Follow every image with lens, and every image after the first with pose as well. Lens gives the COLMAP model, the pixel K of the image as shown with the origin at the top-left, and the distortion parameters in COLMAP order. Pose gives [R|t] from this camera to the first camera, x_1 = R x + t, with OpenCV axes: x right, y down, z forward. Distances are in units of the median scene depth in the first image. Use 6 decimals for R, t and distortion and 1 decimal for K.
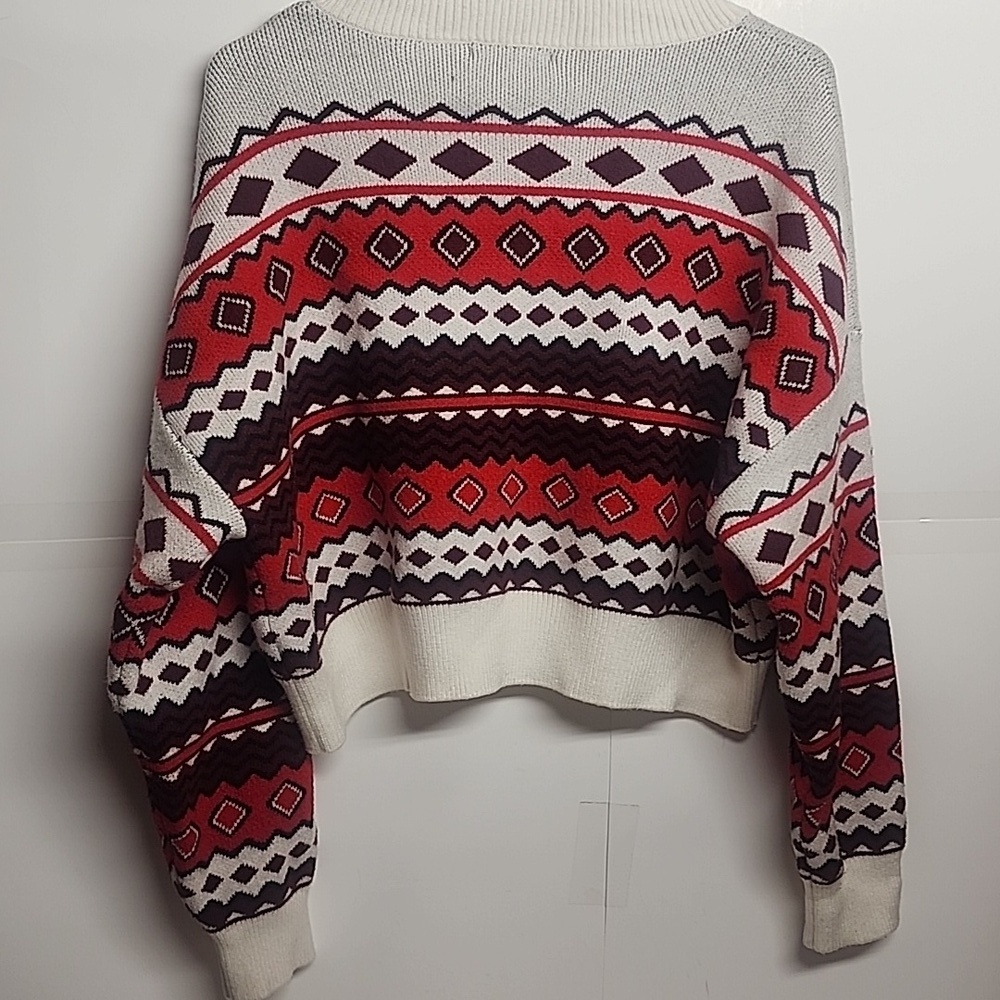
lens RADIAL K [[1393.8, 0, 499.1], [0, 1393.8, 473.0], [0, 0, 1]] dist [0.179999, -0.561170]
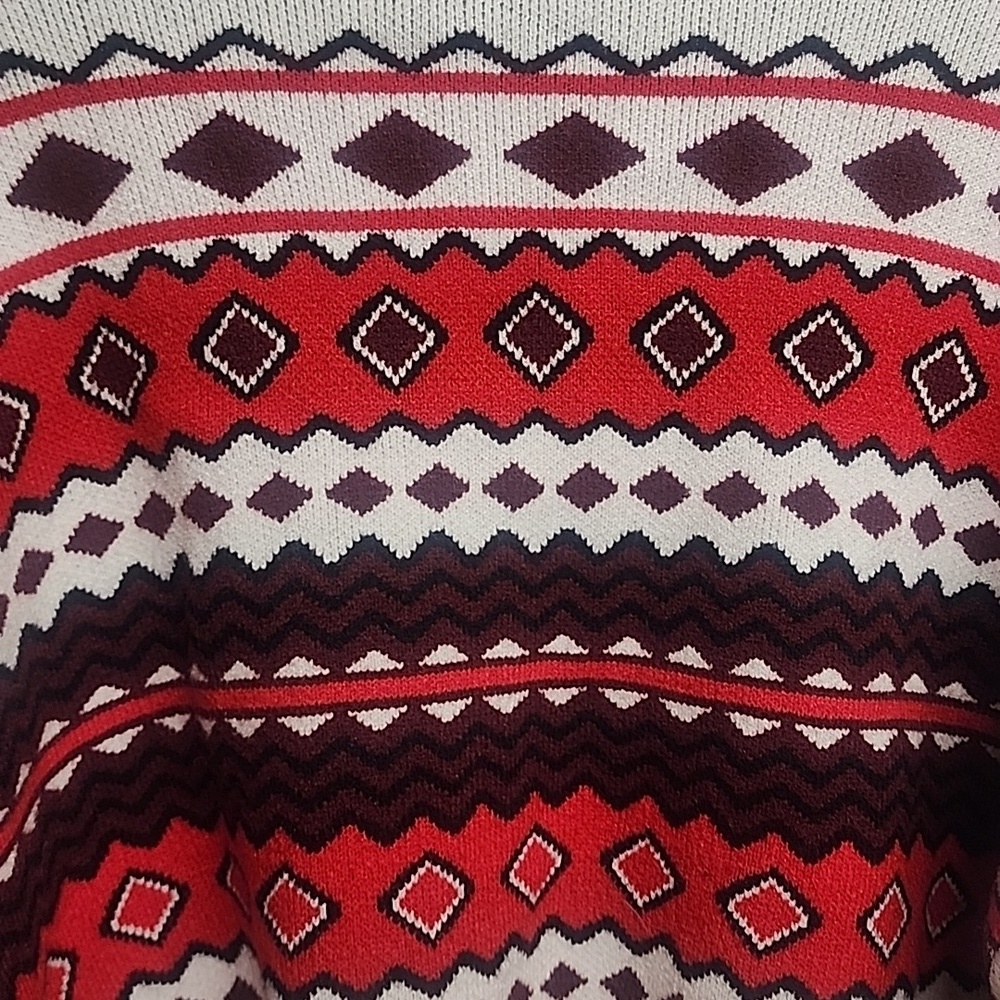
lens RADIAL K [[1393.8, 0, 499.1], [0, 1393.8, 473.0], [0, 0, 1]] dist [0.179999, -0.561170]
pose [[0.996367, -0.020232, -0.082729, 0.039504], [0.012271, 0.995341, -0.095635, -0.075473], [0.084279, 0.094273, 0.991973, 0.553027]]
